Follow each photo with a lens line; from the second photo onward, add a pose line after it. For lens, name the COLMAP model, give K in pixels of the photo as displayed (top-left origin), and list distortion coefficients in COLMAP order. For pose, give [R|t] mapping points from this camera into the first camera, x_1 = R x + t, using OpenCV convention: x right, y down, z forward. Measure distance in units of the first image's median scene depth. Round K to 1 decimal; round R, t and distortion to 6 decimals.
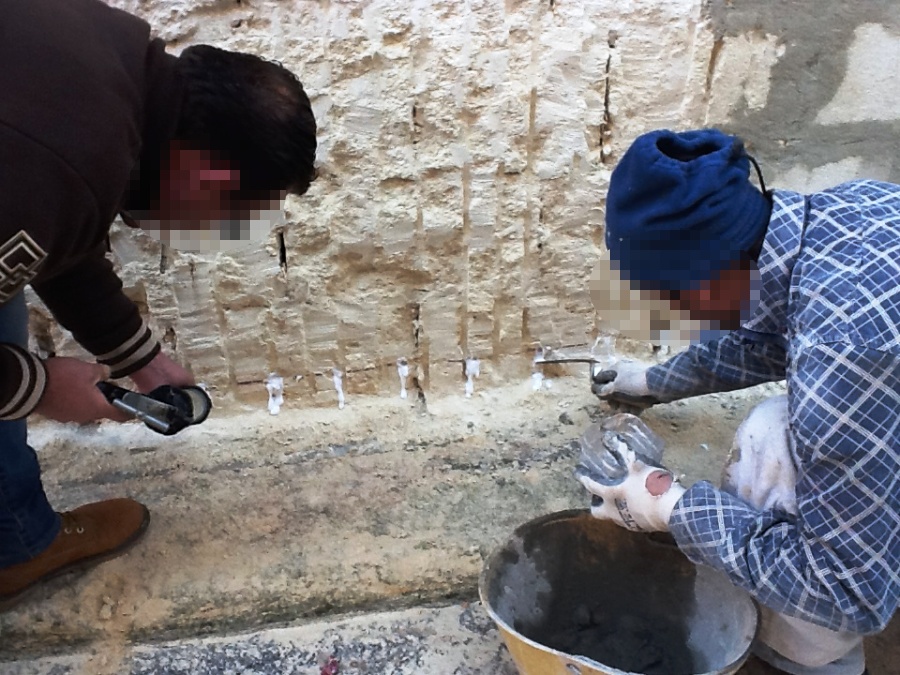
lens RADIAL K [[1116.4, 0, 449.3], [0, 1116.4, 338.0], [0, 0, 1]] dist [0.020891, 0.000000]
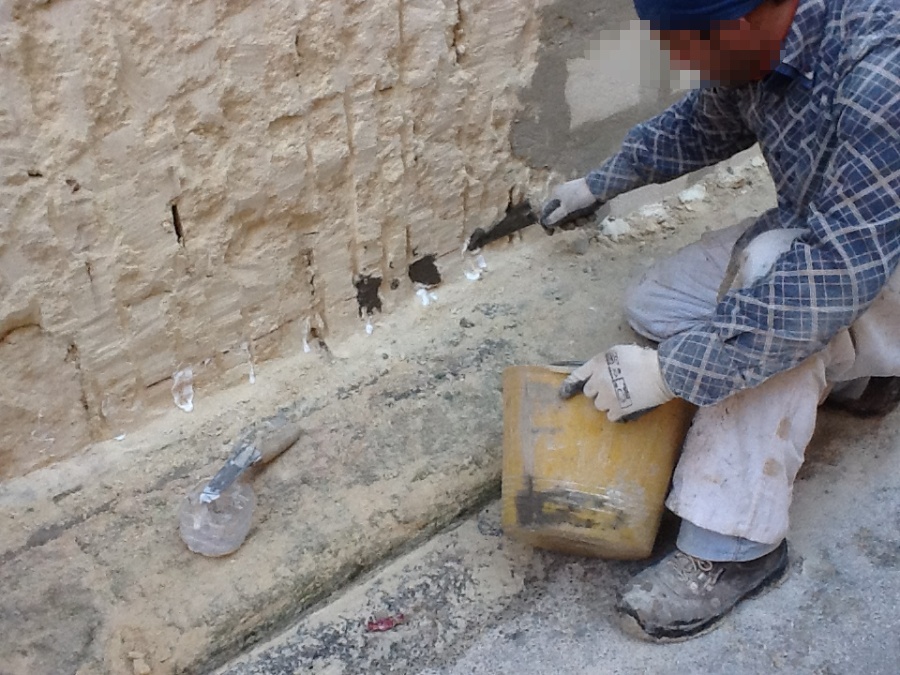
lens RADIAL K [[1116.4, 0, 448.6], [0, 1116.4, 335.5], [0, 0, 1]] dist [0.020891, 0.000000]
pose [[0.862066, -0.287072, 0.417651, -0.364166], [0.275769, 0.957126, 0.088669, -0.012074], [-0.425199, 0.038737, 0.904271, 0.095325]]
